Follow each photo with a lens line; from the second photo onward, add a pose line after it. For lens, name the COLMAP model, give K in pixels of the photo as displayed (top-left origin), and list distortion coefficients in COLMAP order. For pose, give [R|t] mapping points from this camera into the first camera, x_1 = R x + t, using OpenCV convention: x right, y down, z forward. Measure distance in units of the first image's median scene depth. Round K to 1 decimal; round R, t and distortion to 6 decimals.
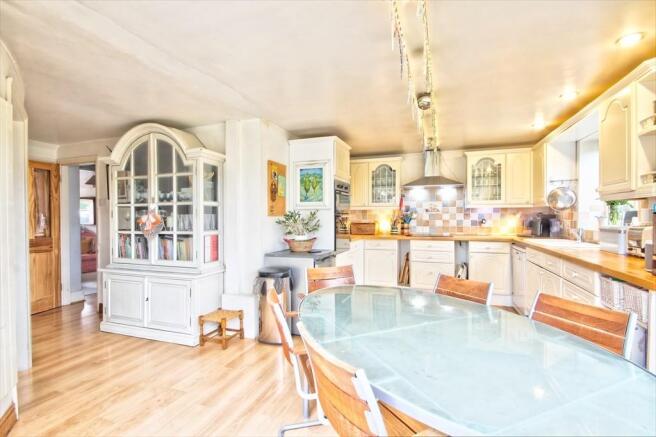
lens RADIAL K [[316.2, 0, 327.5], [0, 316.2, 219.0], [0, 0, 1]] dist [0.016418, 0.000189]
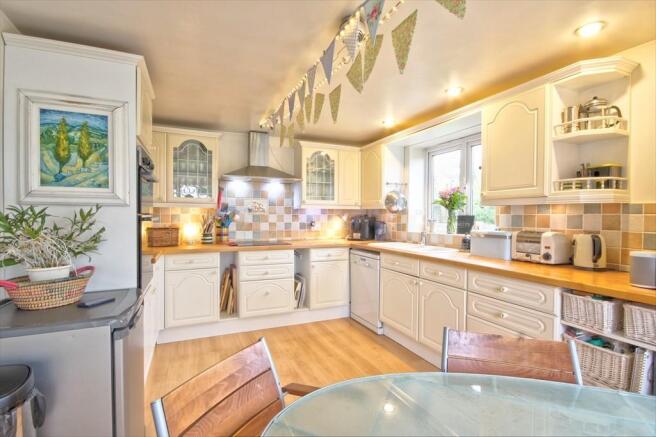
lens RADIAL K [[316.2, 0, 326.9], [0, 316.2, 220.2], [0, 0, 1]] dist [0.016418, 0.000189]
pose [[0.726193, -0.002459, 0.687487, -0.088959], [-0.002906, 0.999974, 0.006647, -0.010022], [-0.687485, -0.006825, 0.726166, 0.363453]]
